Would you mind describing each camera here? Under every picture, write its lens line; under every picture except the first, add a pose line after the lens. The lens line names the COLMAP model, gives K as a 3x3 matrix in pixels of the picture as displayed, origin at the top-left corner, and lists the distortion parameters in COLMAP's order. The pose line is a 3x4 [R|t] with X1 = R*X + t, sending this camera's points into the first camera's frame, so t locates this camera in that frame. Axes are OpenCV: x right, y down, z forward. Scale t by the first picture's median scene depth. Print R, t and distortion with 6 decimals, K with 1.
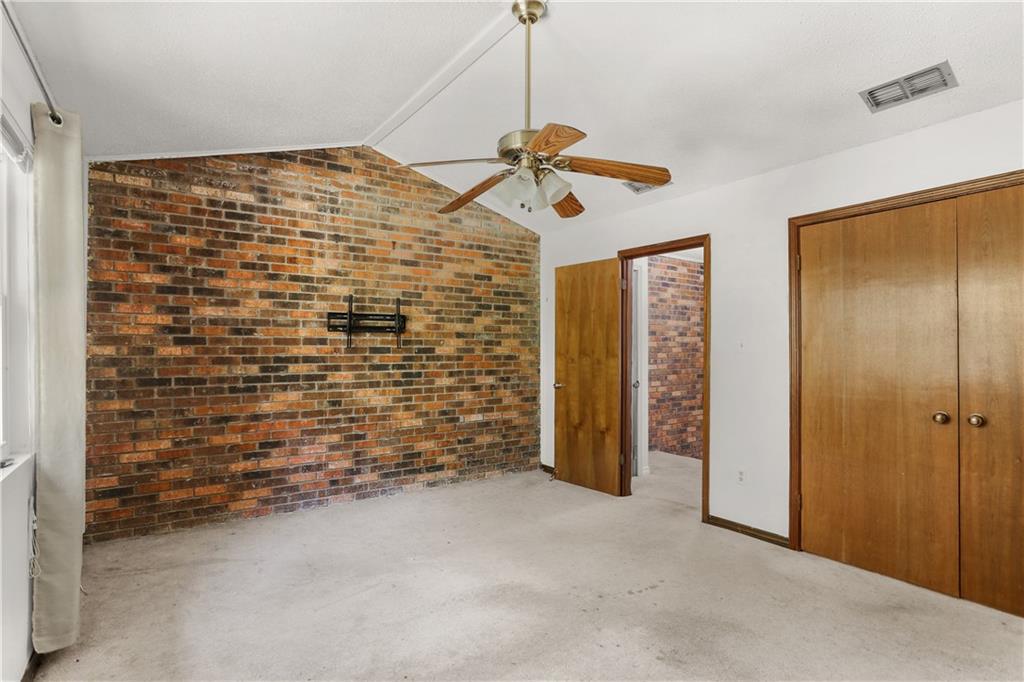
lens RADIAL K [[507.1, 0, 511.1], [0, 507.1, 343.5], [0, 0, 1]] dist [-0.026232, 0.007934]
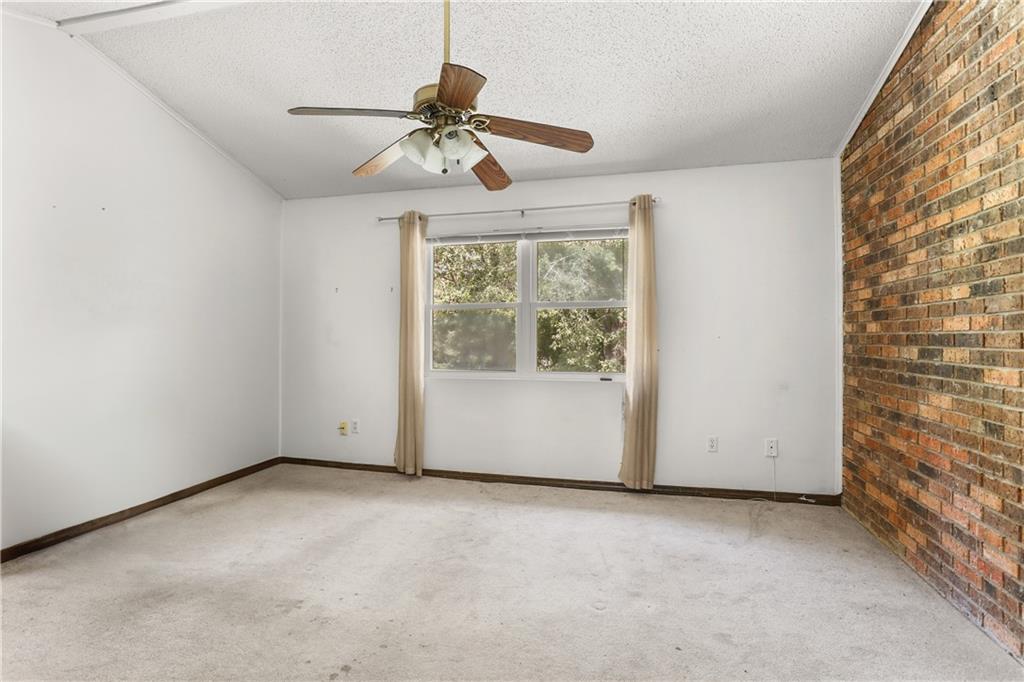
lens RADIAL K [[507.1, 0, 513.8], [0, 507.1, 340.5], [0, 0, 1]] dist [-0.026232, 0.007934]
pose [[-0.762918, -0.000905, -0.646494, 0.351400], [-0.002035, 0.999997, 0.001002, 0.034710], [0.646492, 0.002080, -0.762918, 1.166930]]
